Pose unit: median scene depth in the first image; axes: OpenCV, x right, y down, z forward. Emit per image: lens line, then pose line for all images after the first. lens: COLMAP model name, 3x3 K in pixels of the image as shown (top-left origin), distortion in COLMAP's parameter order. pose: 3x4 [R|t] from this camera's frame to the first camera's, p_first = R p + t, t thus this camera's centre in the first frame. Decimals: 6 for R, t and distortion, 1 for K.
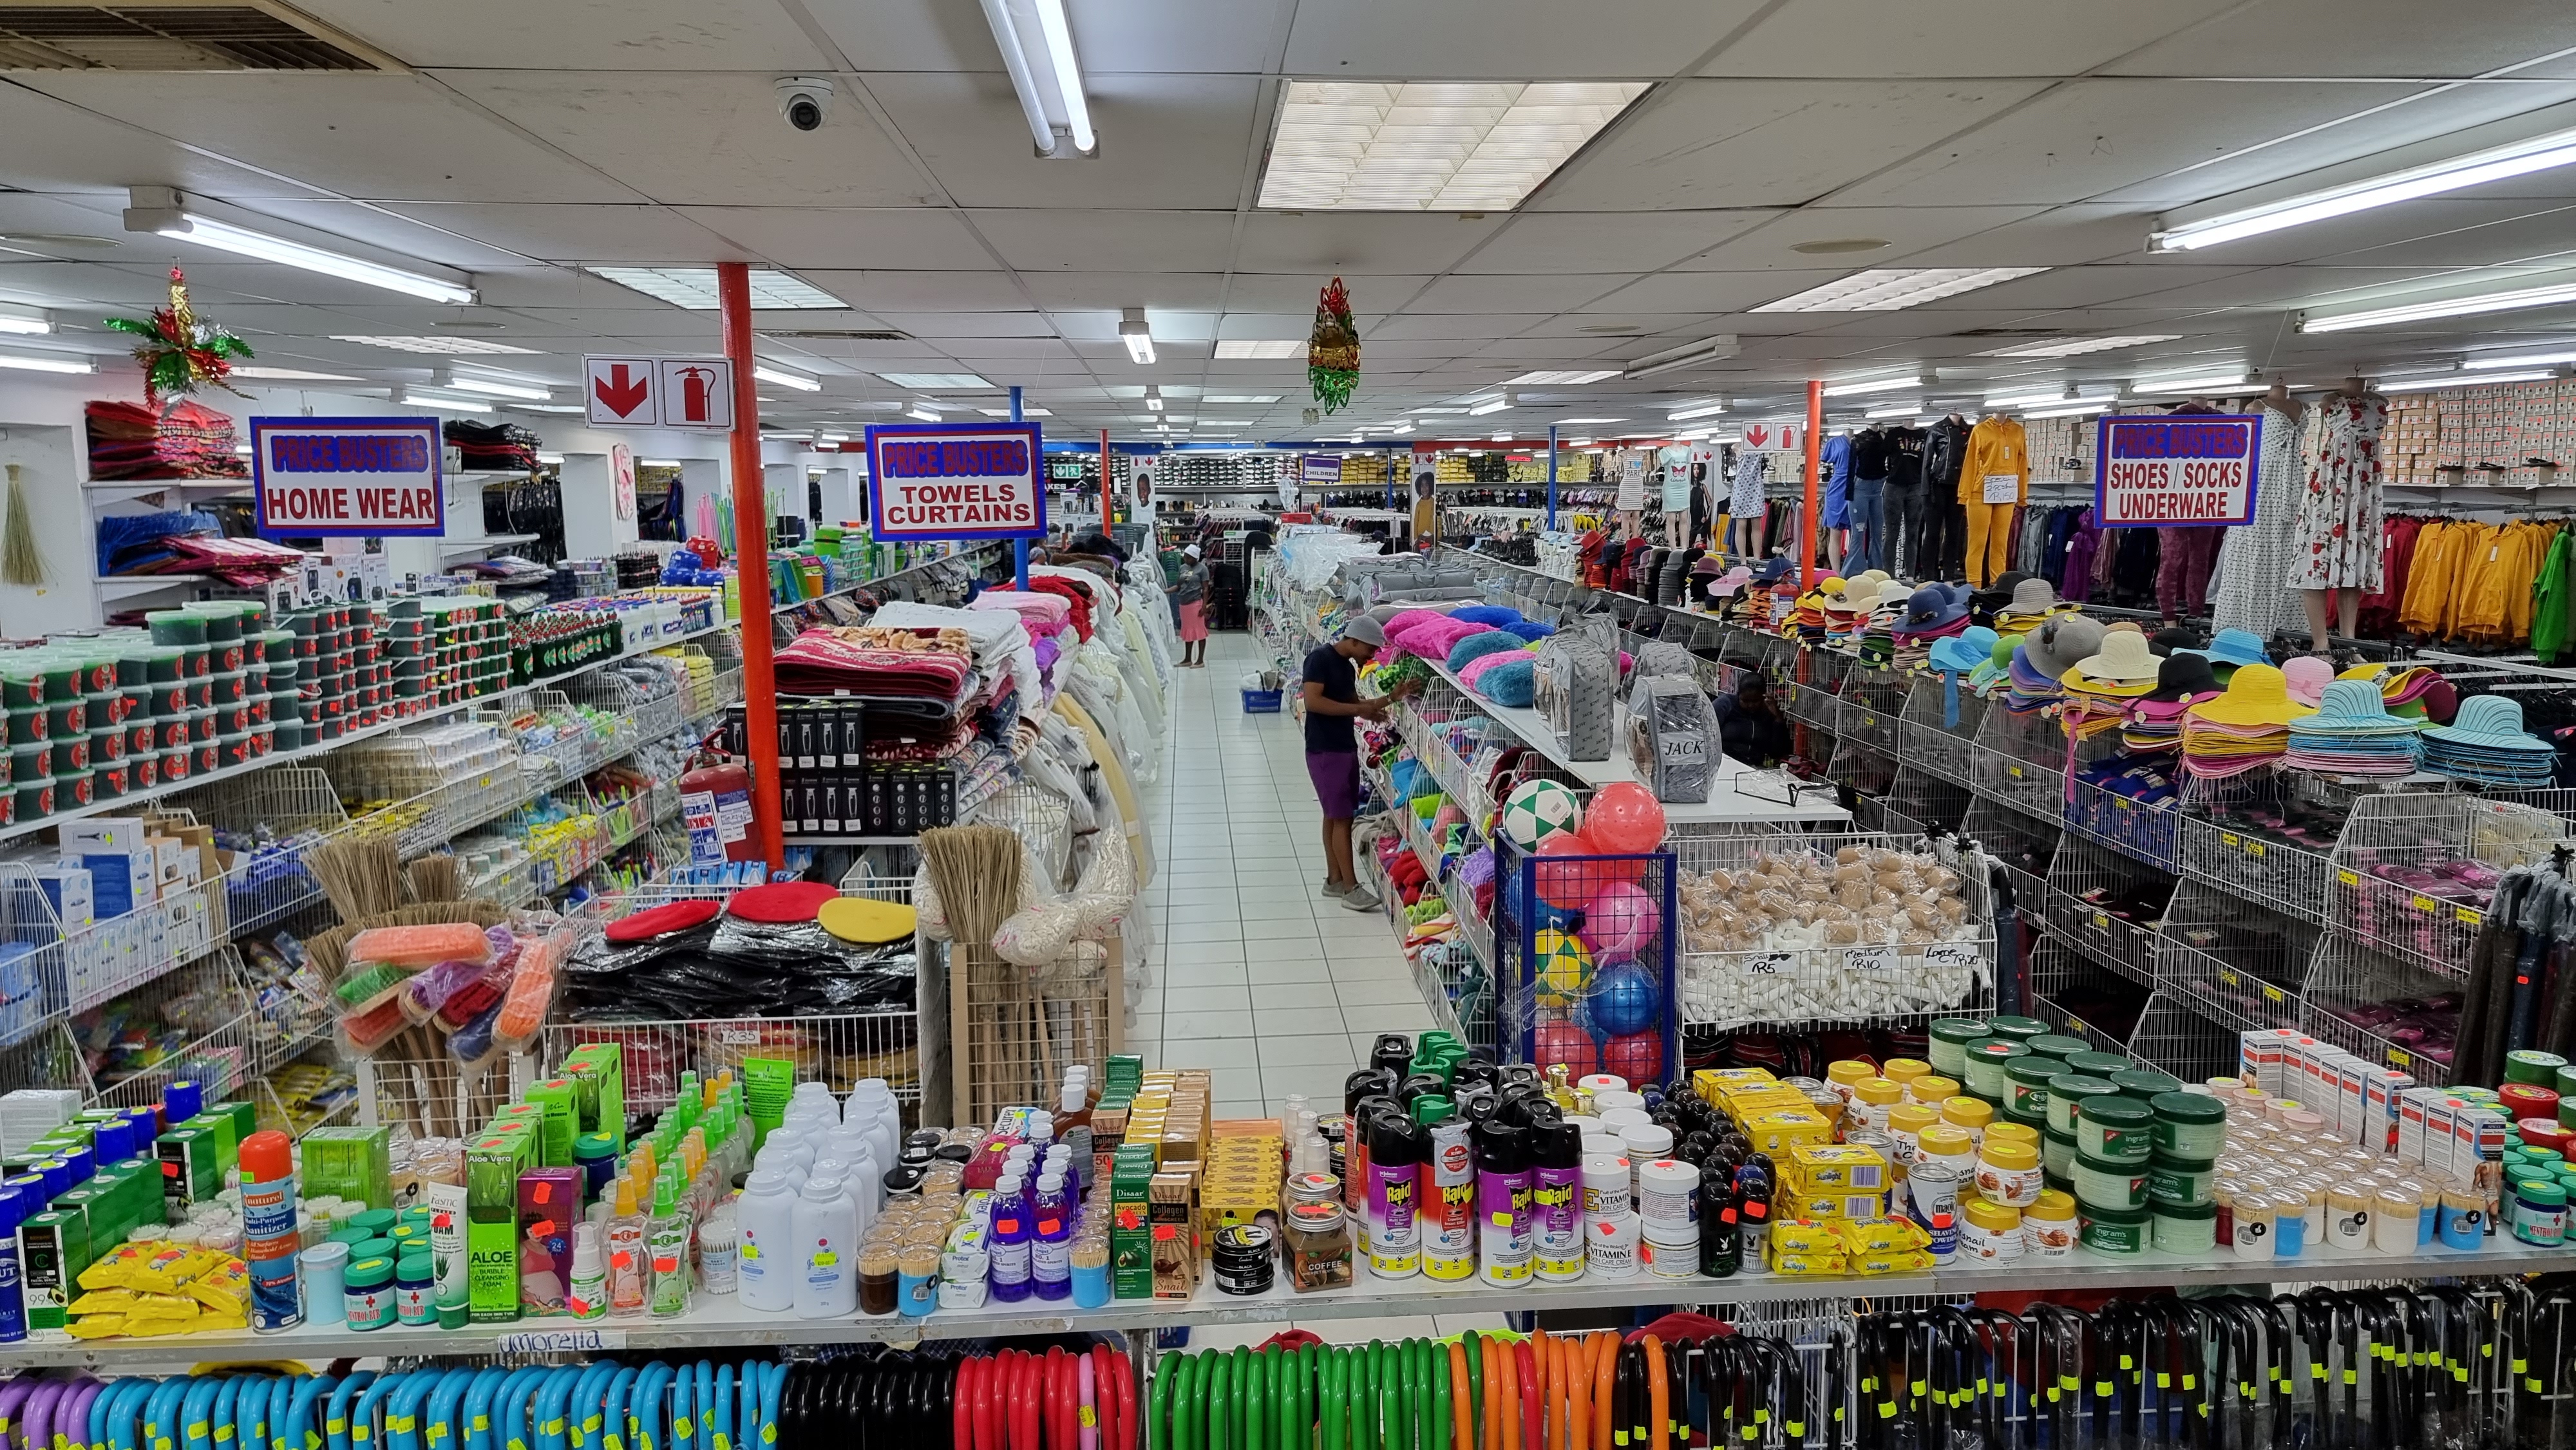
lens RADIAL K [[1791.6, 0, 1312.6], [0, 1791.6, 699.6], [0, 0, 1]] dist [0.080182, -0.065454]
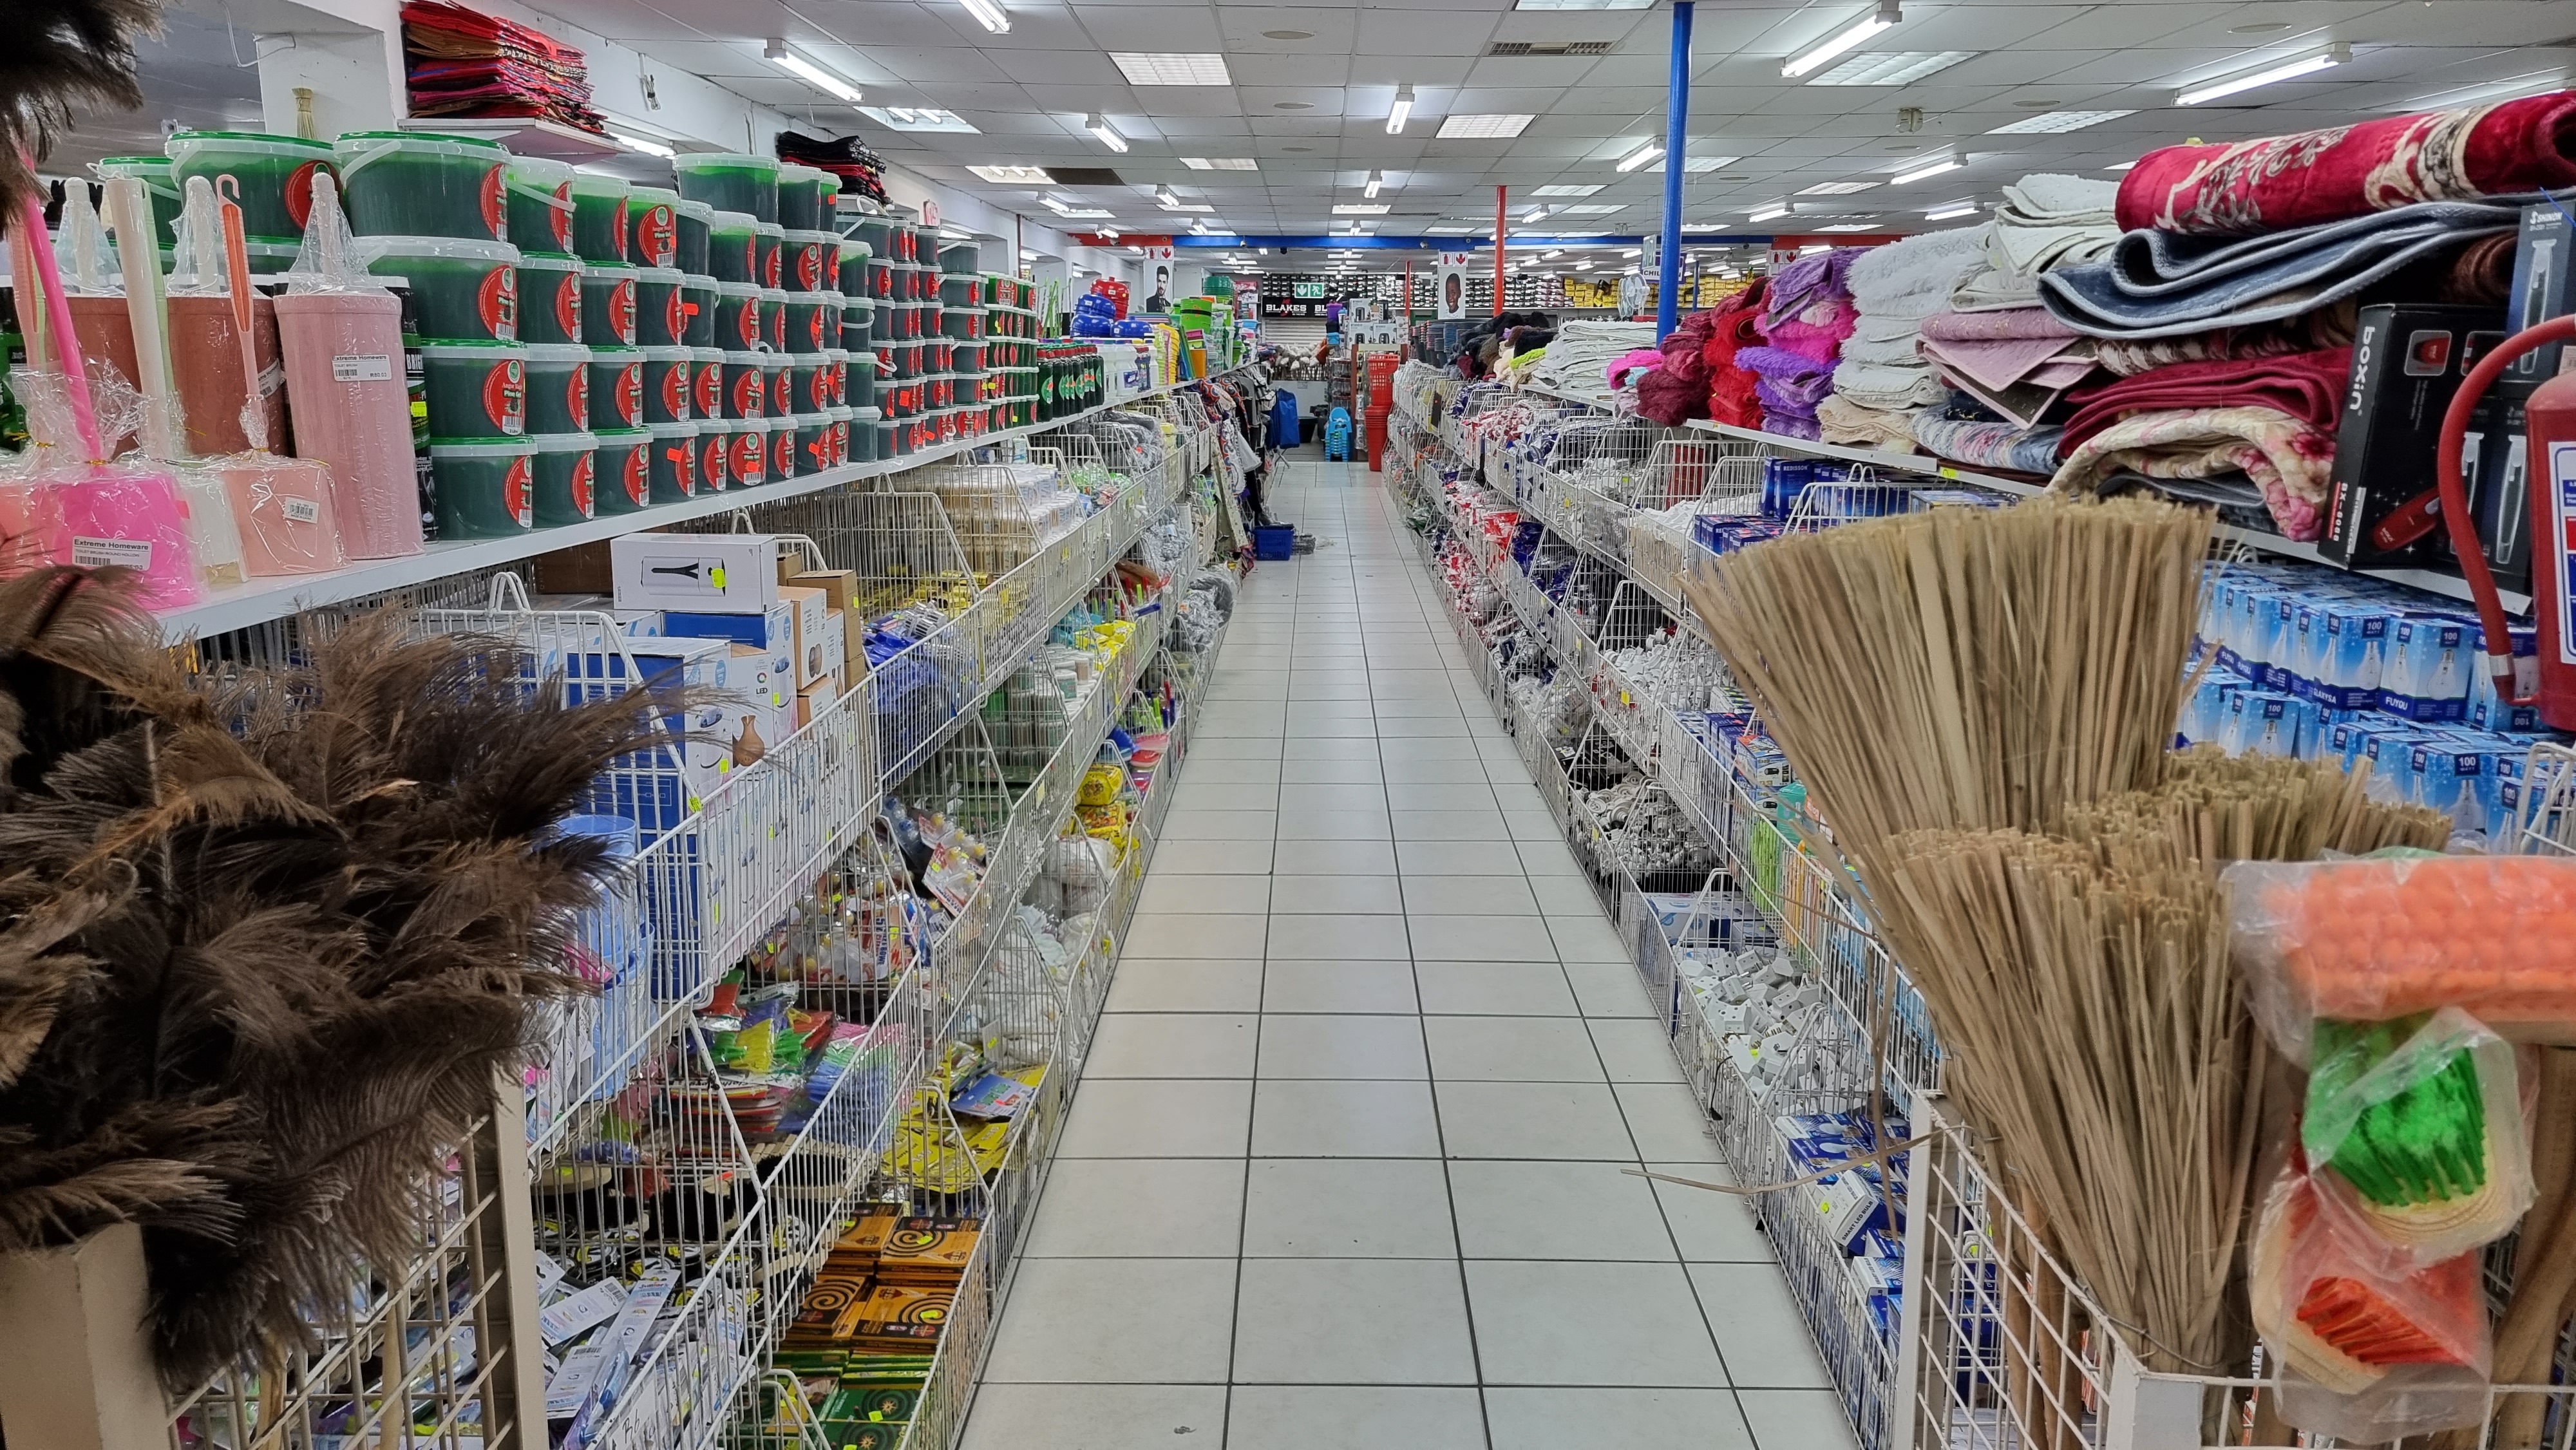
lens RADIAL K [[1791.6, 0, 1284.4], [0, 1791.6, 701.2], [0, 0, 1]] dist [0.080182, -0.065454]
pose [[0.996061, 0.027021, -0.084458, -0.370584], [-0.020456, 0.996770, 0.077655, 0.052887], [0.086284, -0.075622, 0.993396, 0.442931]]
